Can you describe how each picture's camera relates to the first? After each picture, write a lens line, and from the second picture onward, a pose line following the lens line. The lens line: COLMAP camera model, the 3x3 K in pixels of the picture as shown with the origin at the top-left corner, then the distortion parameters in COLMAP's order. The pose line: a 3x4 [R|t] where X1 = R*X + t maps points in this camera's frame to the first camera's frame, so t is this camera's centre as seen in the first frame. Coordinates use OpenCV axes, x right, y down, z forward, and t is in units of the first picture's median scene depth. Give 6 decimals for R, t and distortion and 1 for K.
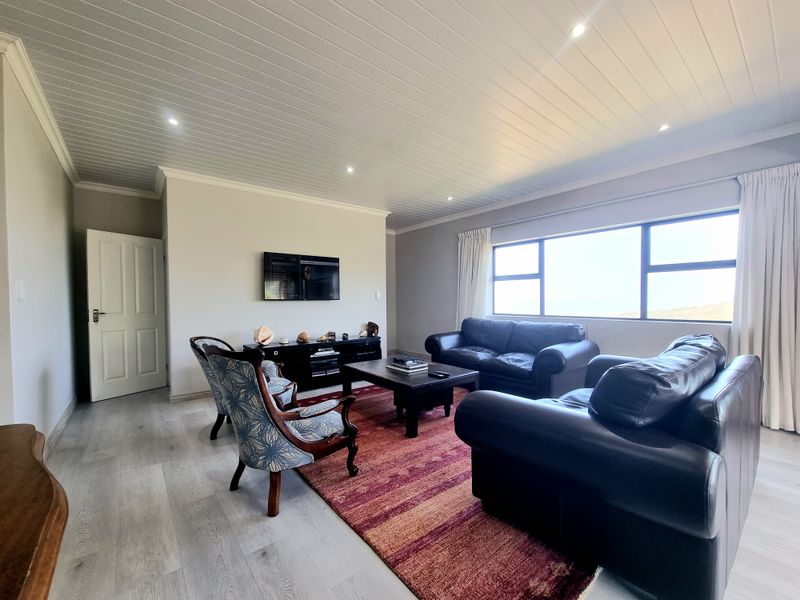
lens RADIAL K [[331.1, 0, 399.1], [0, 331.1, 303.0], [0, 0, 1]] dist [0.001098, 0.000059]
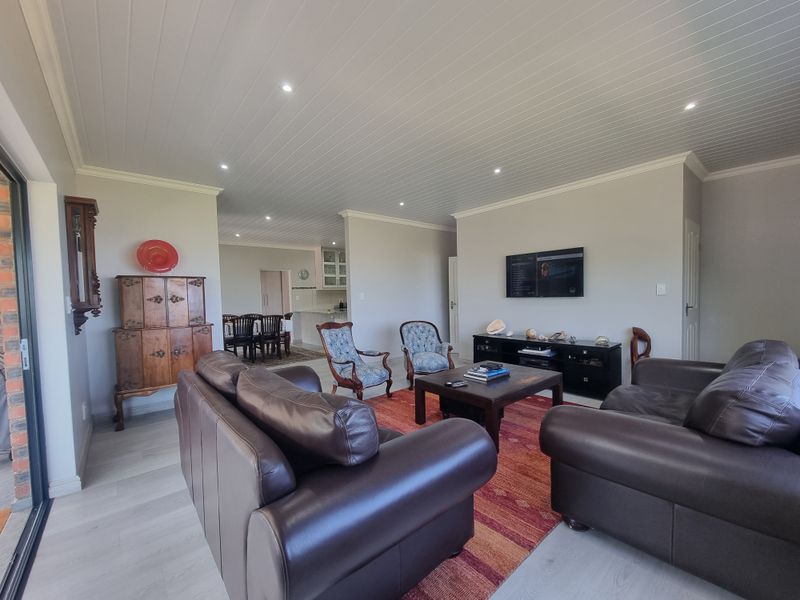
lens RADIAL K [[331.1, 0, 399.1], [0, 331.1, 303.0], [0, 0, 1]] dist [0.001098, 0.000059]
pose [[0.034903, 0.027574, -0.999010, 0.691102], [-0.001453, 0.999620, 0.027540, -0.017424], [0.999390, 0.000491, 0.034930, 0.534440]]
